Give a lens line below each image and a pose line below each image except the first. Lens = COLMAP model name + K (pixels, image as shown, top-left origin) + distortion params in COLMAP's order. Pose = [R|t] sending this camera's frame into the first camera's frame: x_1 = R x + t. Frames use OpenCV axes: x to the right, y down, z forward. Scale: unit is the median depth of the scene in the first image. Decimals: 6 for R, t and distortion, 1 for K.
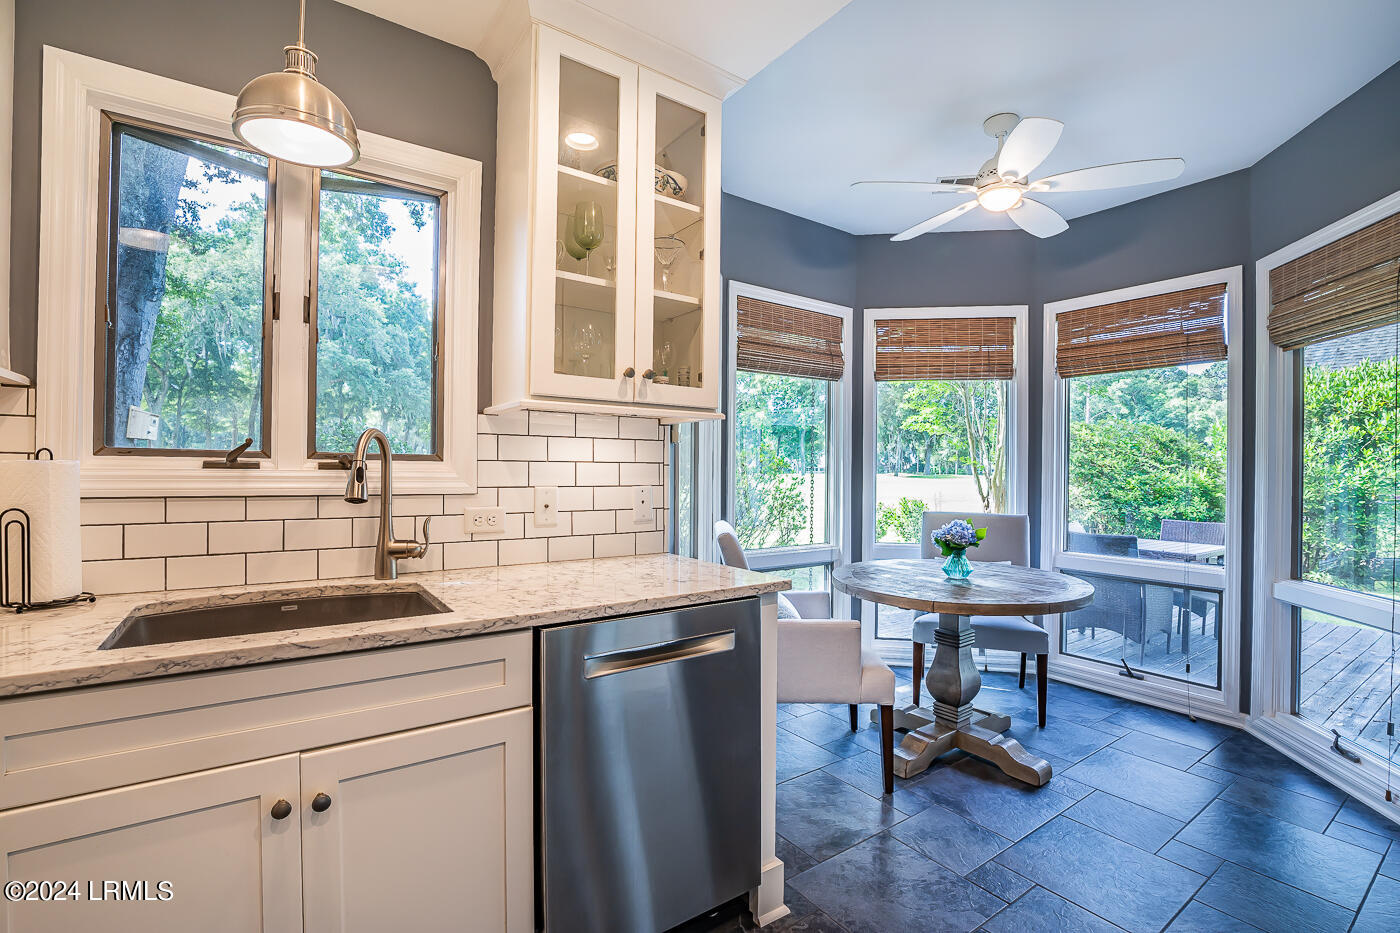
lens RADIAL K [[655.2, 0, 696.0], [0, 655.2, 472.0], [0, 0, 1]] dist [-0.028155, 0.002562]
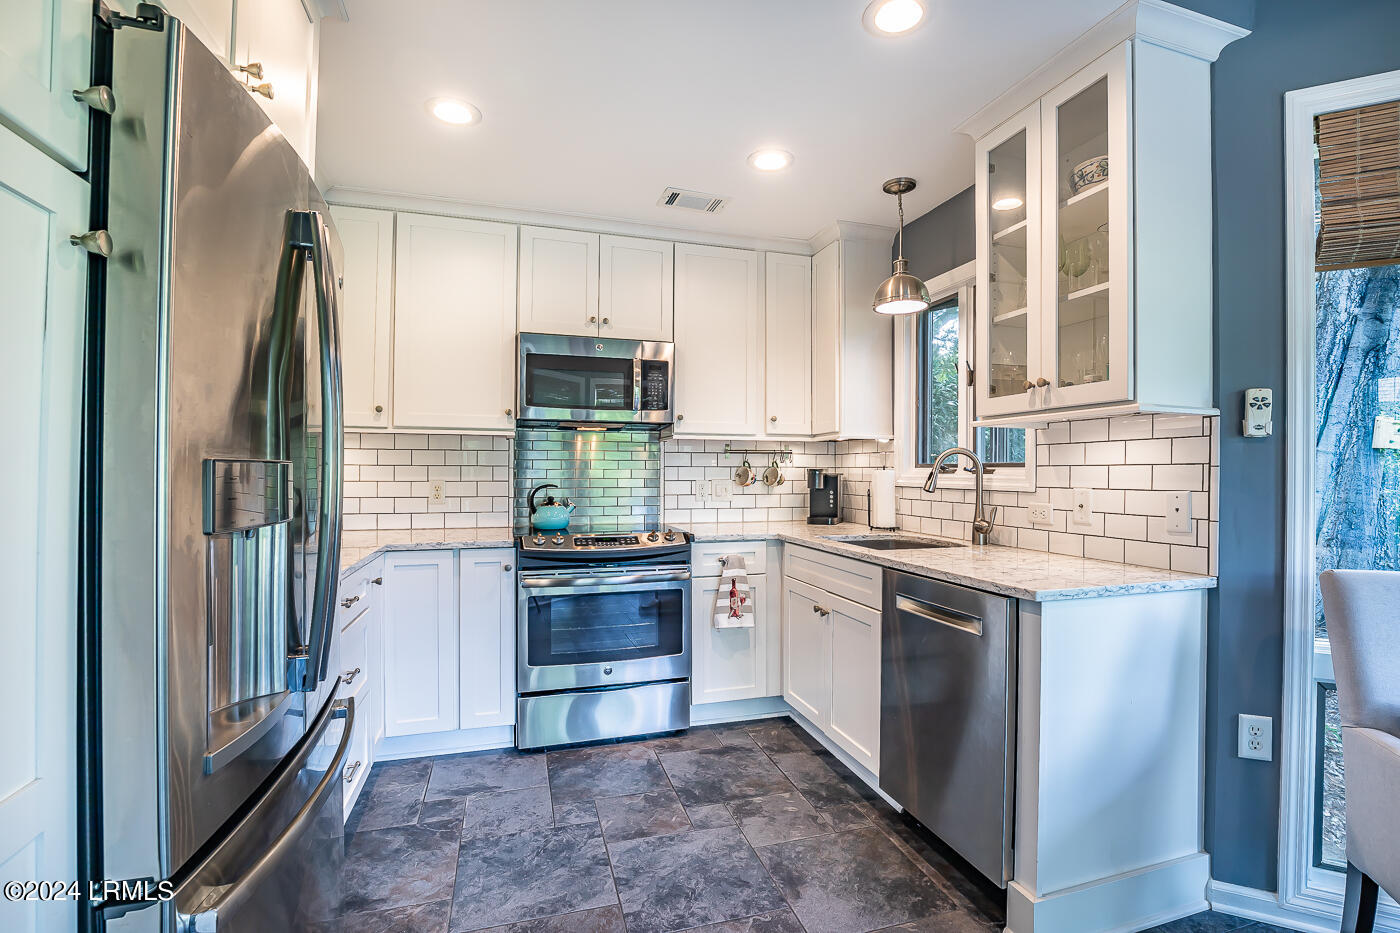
lens RADIAL K [[655.2, 0, 701.6], [0, 655.2, 469.5], [0, 0, 1]] dist [-0.028155, 0.002562]
pose [[-0.339032, -0.015321, -0.940650, 1.047318], [-0.008524, 0.999876, -0.013213, 0.010783], [0.940736, 0.003539, -0.339121, 0.789660]]
